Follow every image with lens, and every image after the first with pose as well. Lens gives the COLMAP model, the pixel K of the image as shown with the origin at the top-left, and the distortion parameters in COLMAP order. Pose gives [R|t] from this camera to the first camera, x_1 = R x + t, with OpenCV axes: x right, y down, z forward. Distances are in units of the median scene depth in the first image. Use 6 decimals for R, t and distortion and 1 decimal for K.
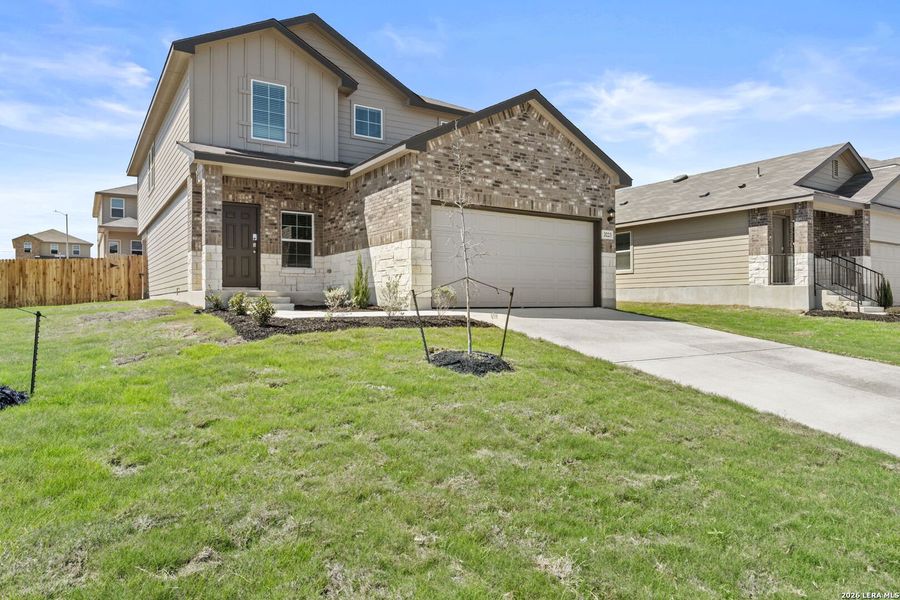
lens RADIAL K [[573.6, 0, 450.0], [0, 573.6, 300.0], [0, 0, 1]] dist [-0.000625, 0.000188]
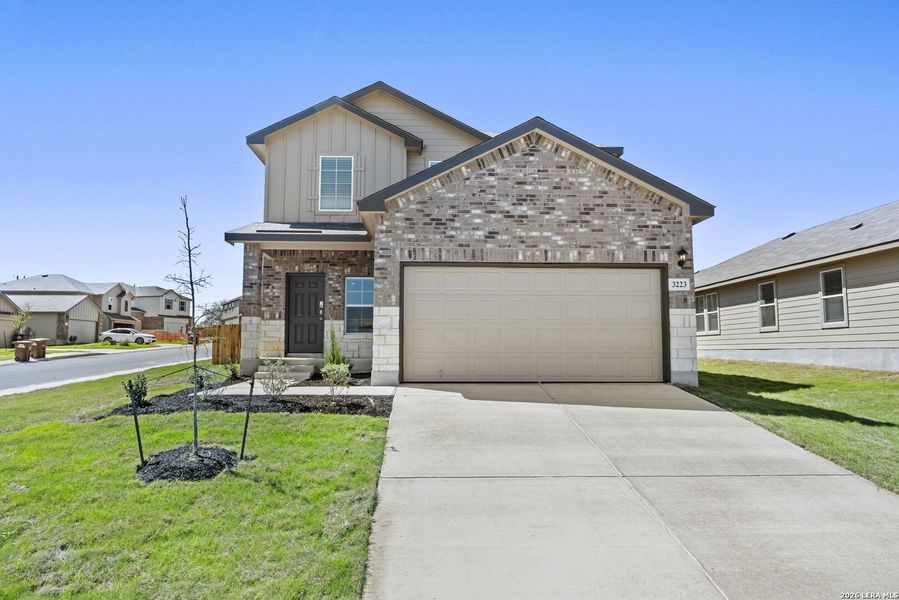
lens RADIAL K [[600.5, 0, 449.5], [0, 600.5, 300.0], [0, 0, 1]] dist [0.000057, -0.000052]
pose [[0.862091, -0.039581, -0.505206, 0.446451], [-0.000532, 0.996874, -0.079008, -0.035498], [0.506754, 0.068381, 0.859375, 0.204545]]
